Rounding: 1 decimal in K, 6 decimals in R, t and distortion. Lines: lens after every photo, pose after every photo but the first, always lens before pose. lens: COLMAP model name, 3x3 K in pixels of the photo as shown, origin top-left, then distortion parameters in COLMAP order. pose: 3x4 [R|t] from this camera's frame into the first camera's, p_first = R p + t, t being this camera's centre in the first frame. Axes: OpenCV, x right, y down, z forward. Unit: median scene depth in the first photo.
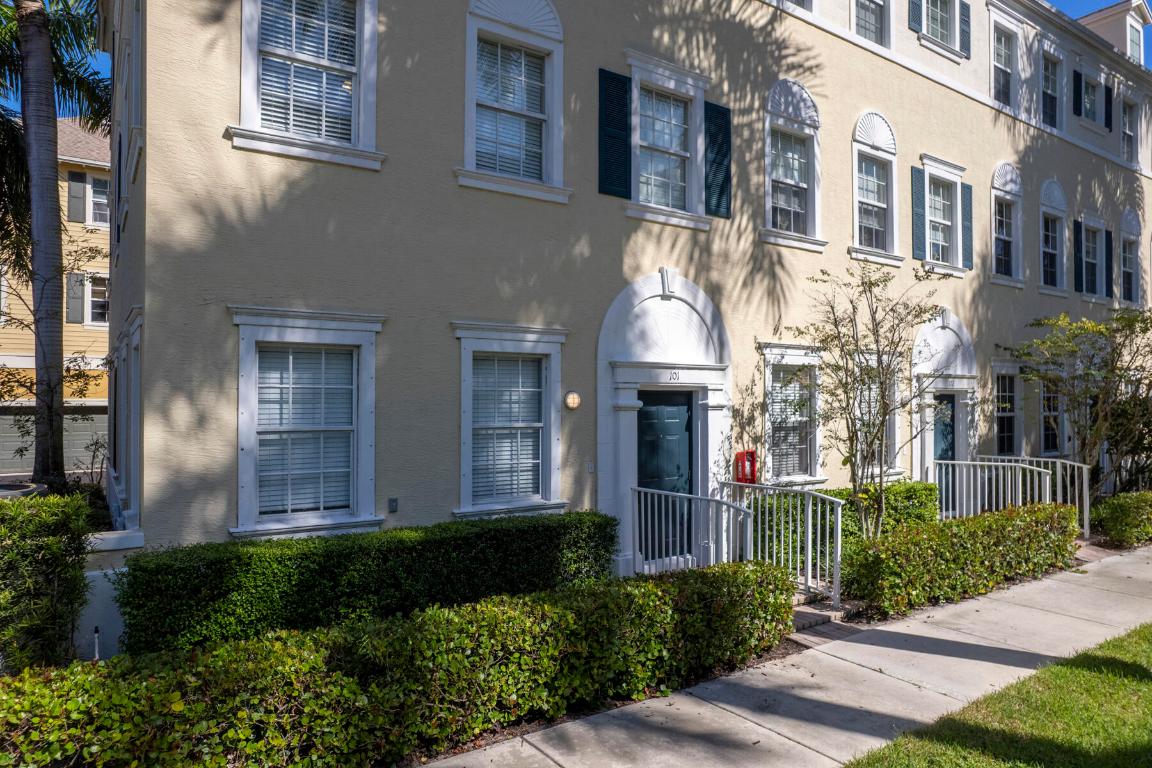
lens RADIAL K [[734.5, 0, 576.5], [0, 734.5, 390.5], [0, 0, 1]] dist [-0.071168, 0.063629]
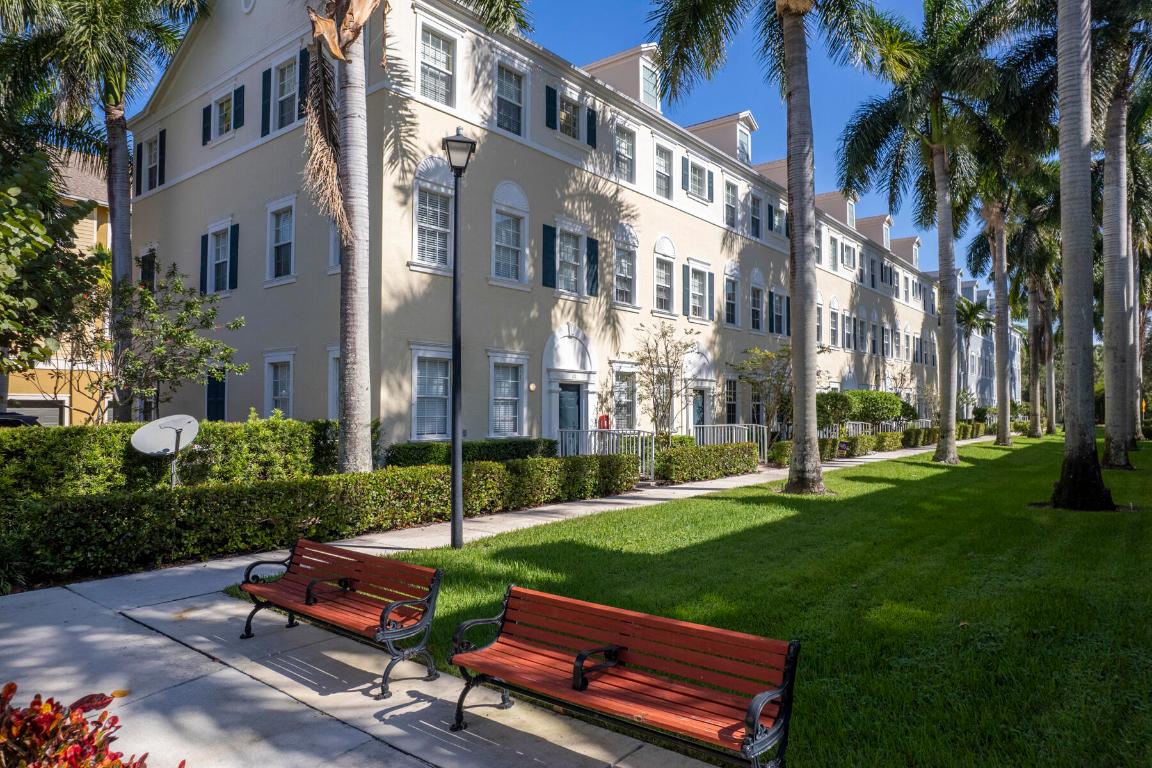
lens RADIAL K [[734.5, 0, 576.5], [0, 734.5, 390.5], [0, 0, 1]] dist [-0.071168, 0.063629]
pose [[0.956382, 0.008079, 0.292007, -0.401839], [-0.004476, 0.999905, -0.013004, 0.040831], [-0.292085, 0.011130, 0.956328, -0.833675]]
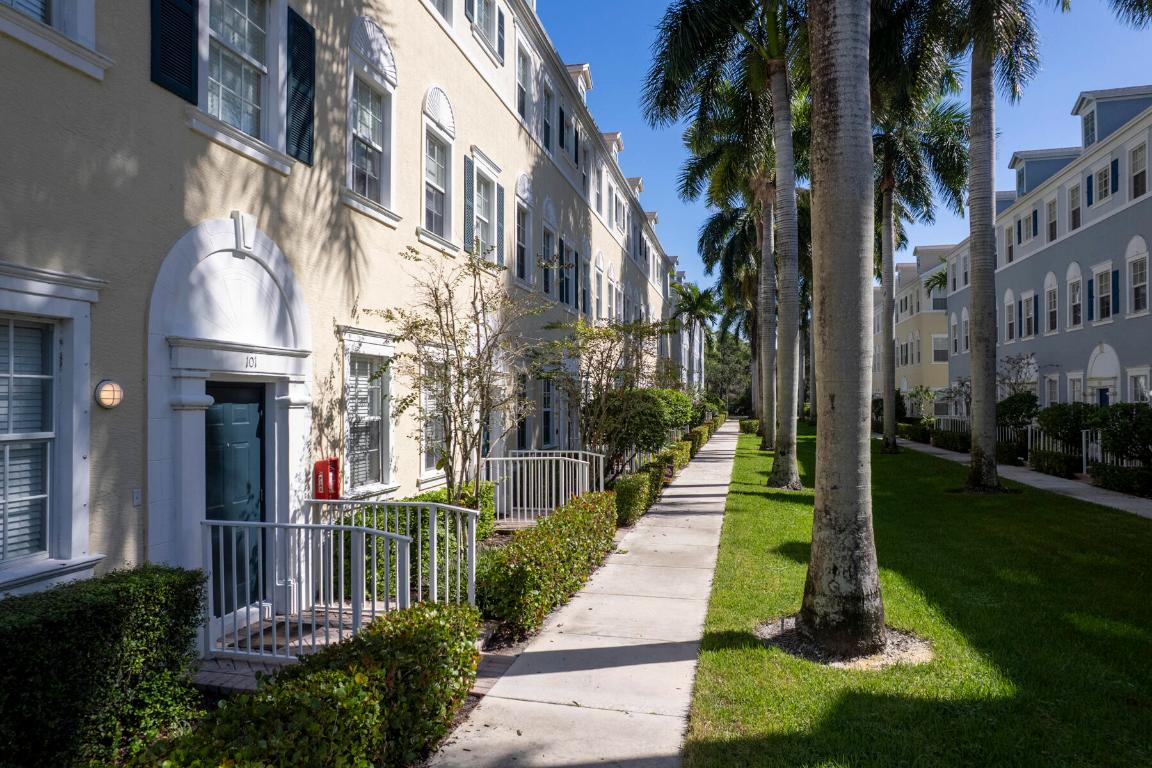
lens RADIAL K [[734.5, 0, 576.5], [0, 734.5, 390.5], [0, 0, 1]] dist [-0.071168, 0.063629]
pose [[0.731414, 0.006191, 0.681906, -0.110643], [-0.006546, 0.999976, -0.002057, 0.007015], [-0.681903, -0.002959, 0.731437, 0.221680]]
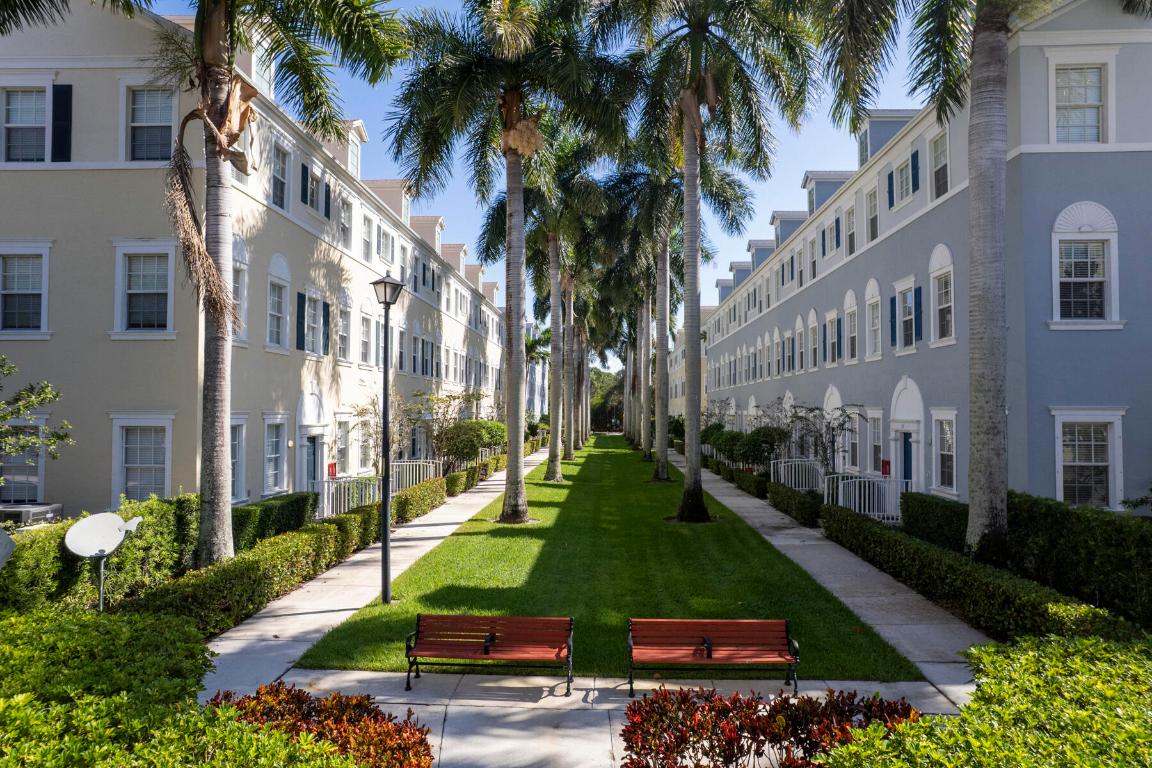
lens RADIAL K [[738.6, 0, 577.2], [0, 738.6, 385.5], [0, 0, 1]] dist [-0.077491, 0.072779]
pose [[0.595542, 0.026932, 0.802873, -1.054320], [-0.011368, 0.999620, -0.025099, -0.097154], [-0.803244, 0.005820, 0.595622, -0.852434]]
